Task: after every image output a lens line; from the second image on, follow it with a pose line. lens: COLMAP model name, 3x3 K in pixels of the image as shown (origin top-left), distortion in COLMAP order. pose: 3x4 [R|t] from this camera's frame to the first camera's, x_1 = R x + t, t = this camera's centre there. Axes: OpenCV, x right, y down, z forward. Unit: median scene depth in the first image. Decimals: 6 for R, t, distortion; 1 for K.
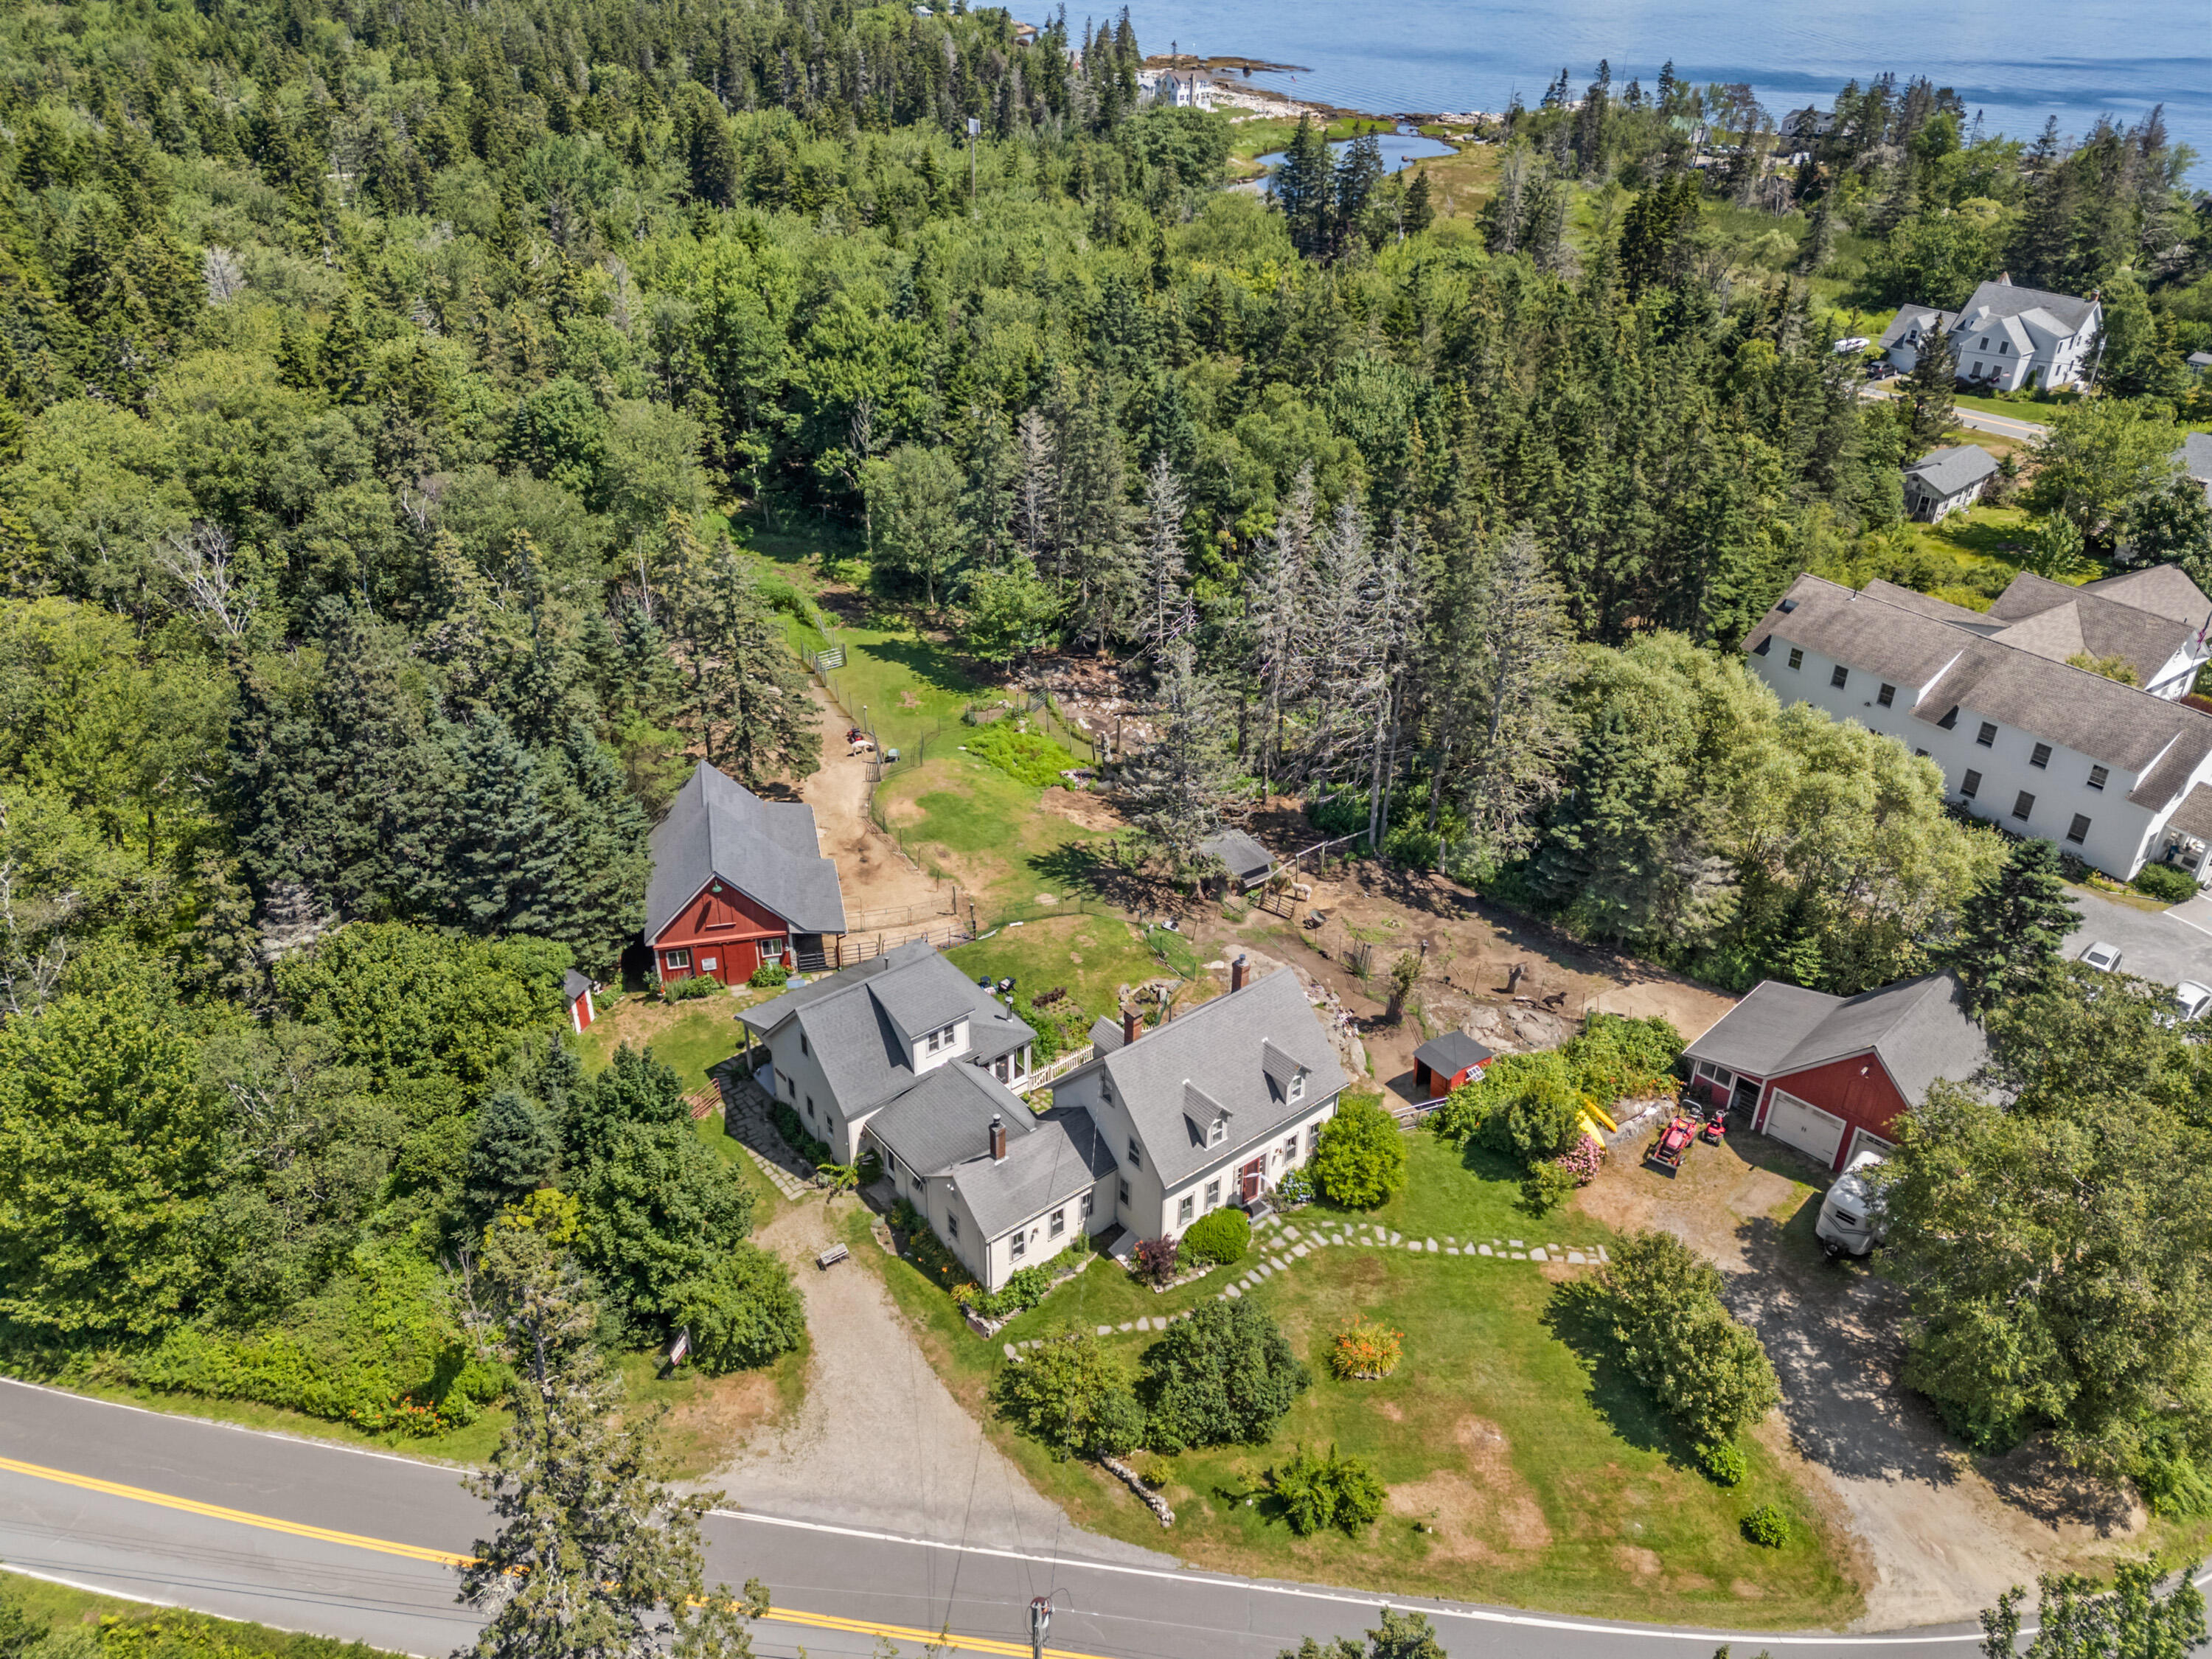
lens RADIAL K [[1552.4, 0, 1106.0], [0, 1552.4, 829.5], [0, 0, 1]] dist [0.059399, -0.053053]
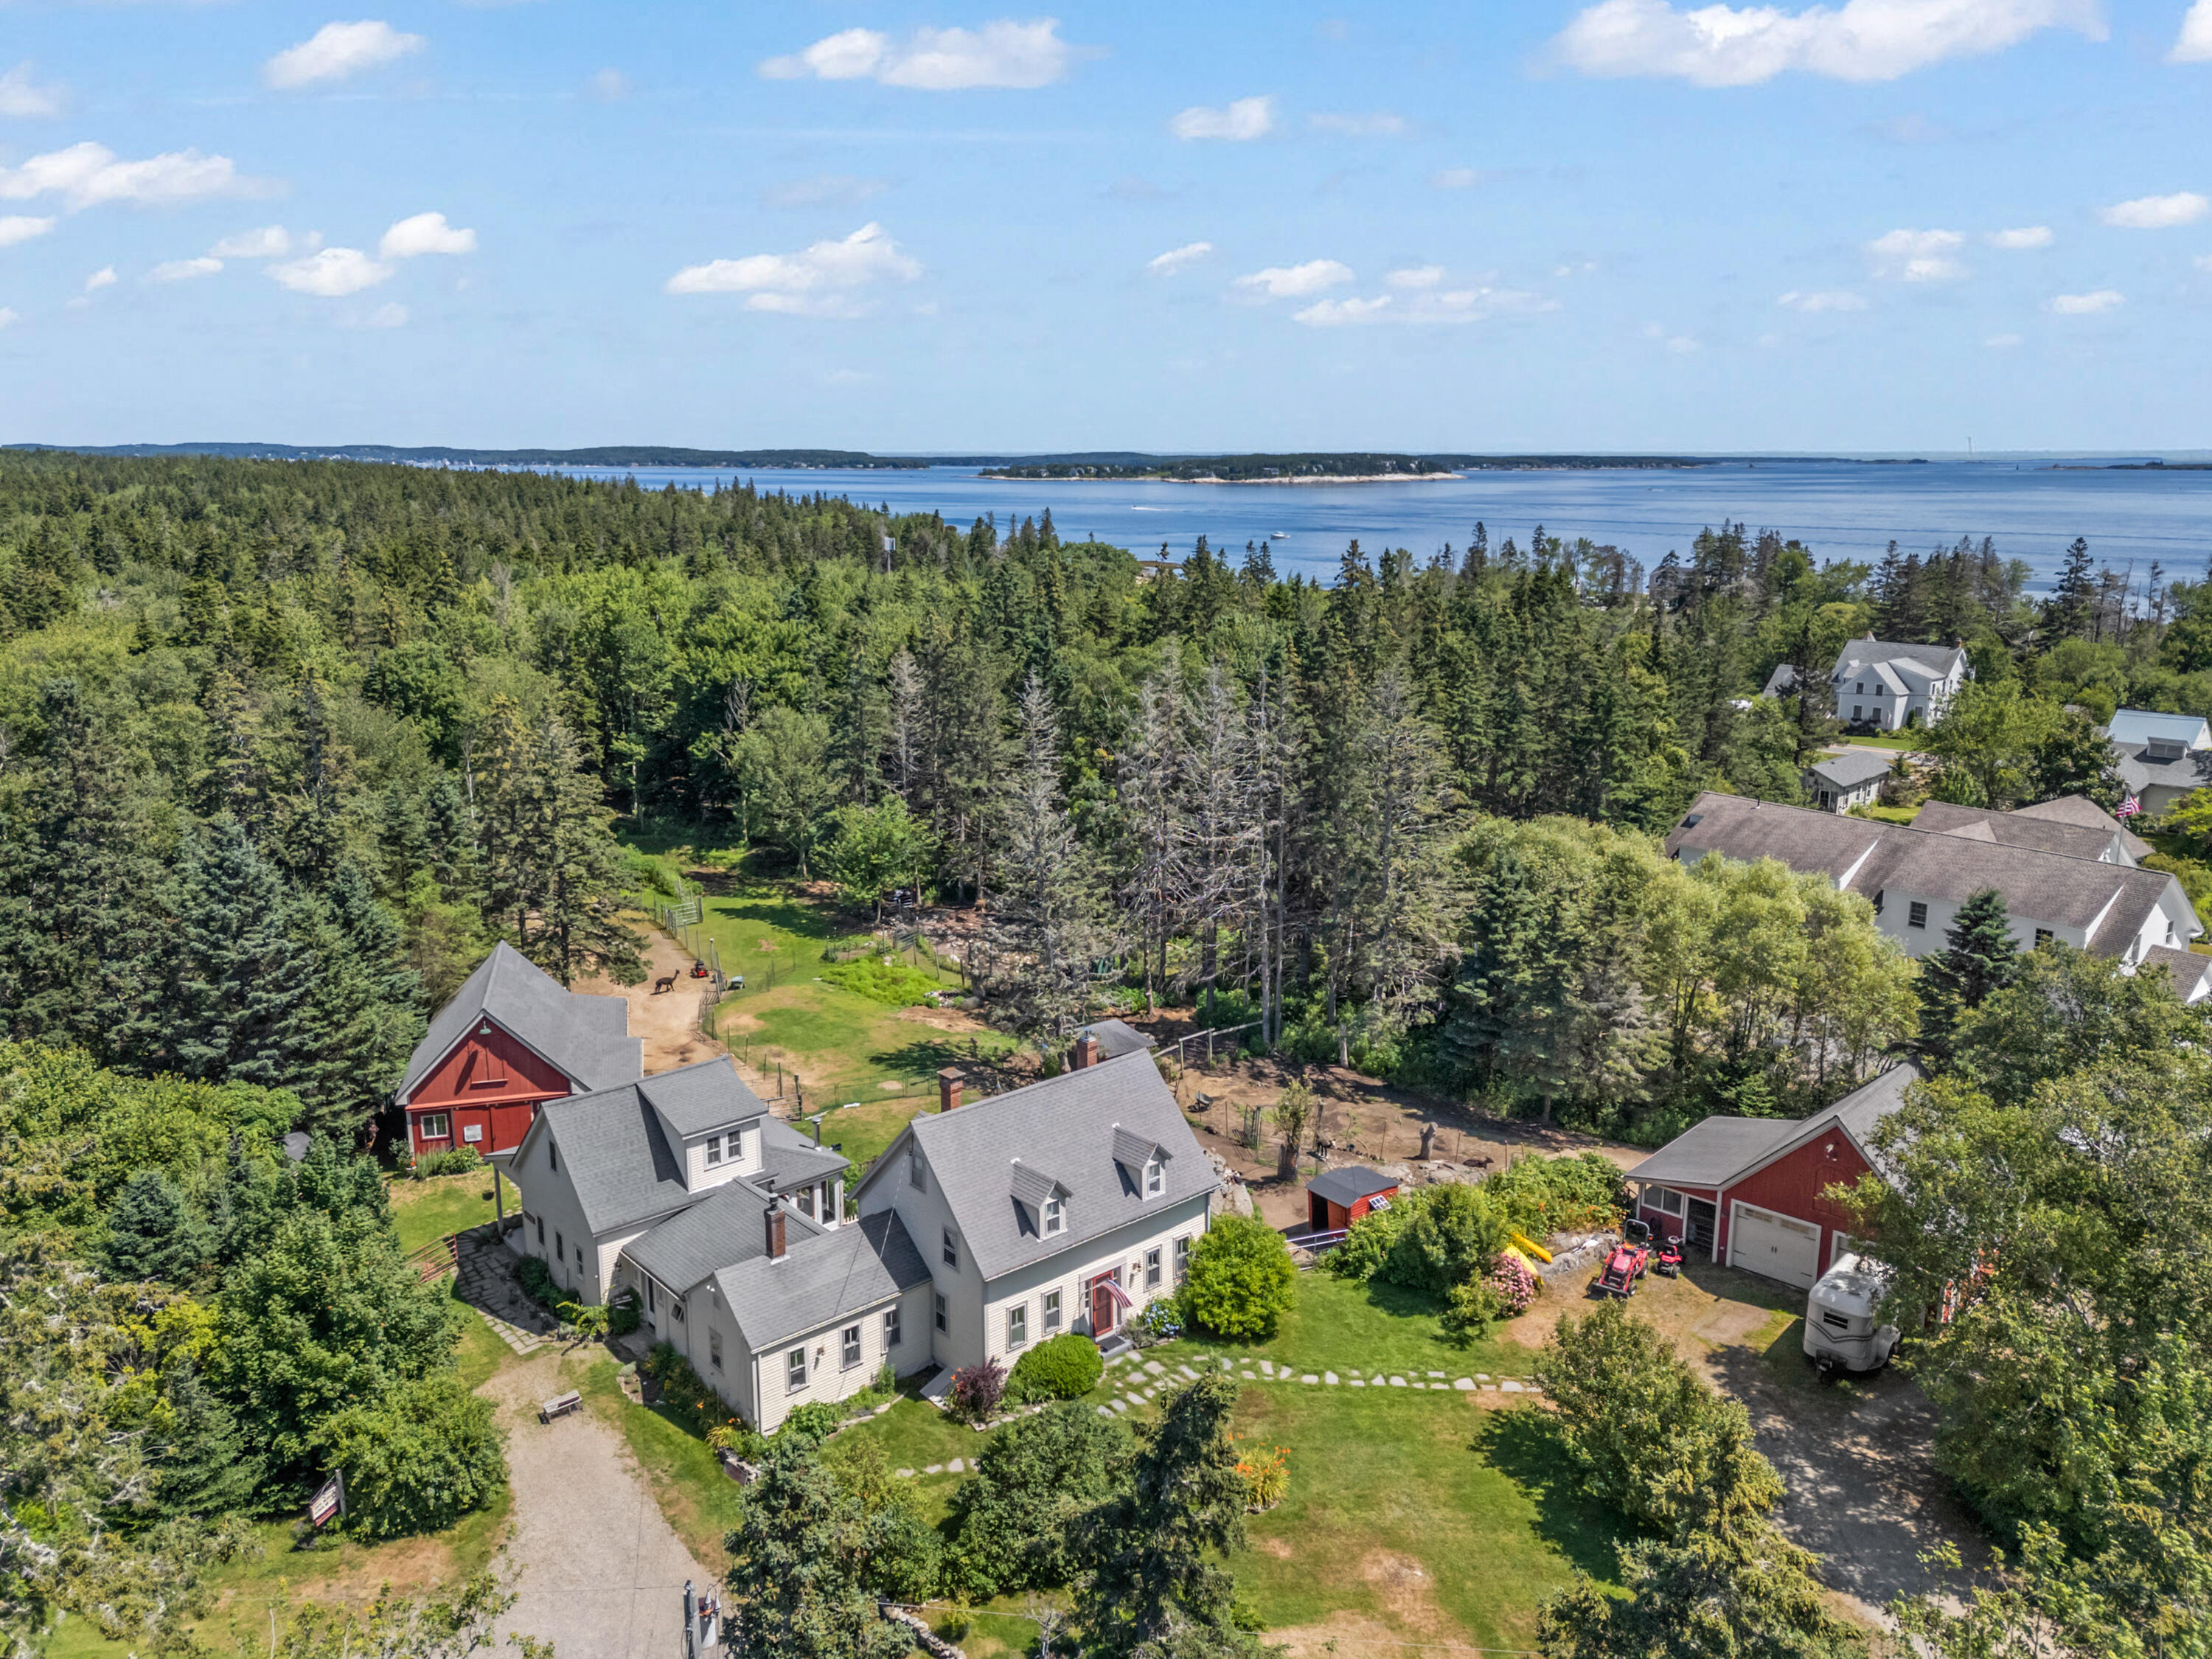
lens RADIAL K [[1575.7, 0, 1095.5], [0, 1575.7, 824.3], [0, 0, 1]] dist [0.070867, -0.080030]
pose [[0.999231, -0.016274, 0.035673, 0.057523], [0.025988, 0.956134, -0.291776, 0.203513], [-0.029360, 0.292479, 0.955821, 0.132699]]
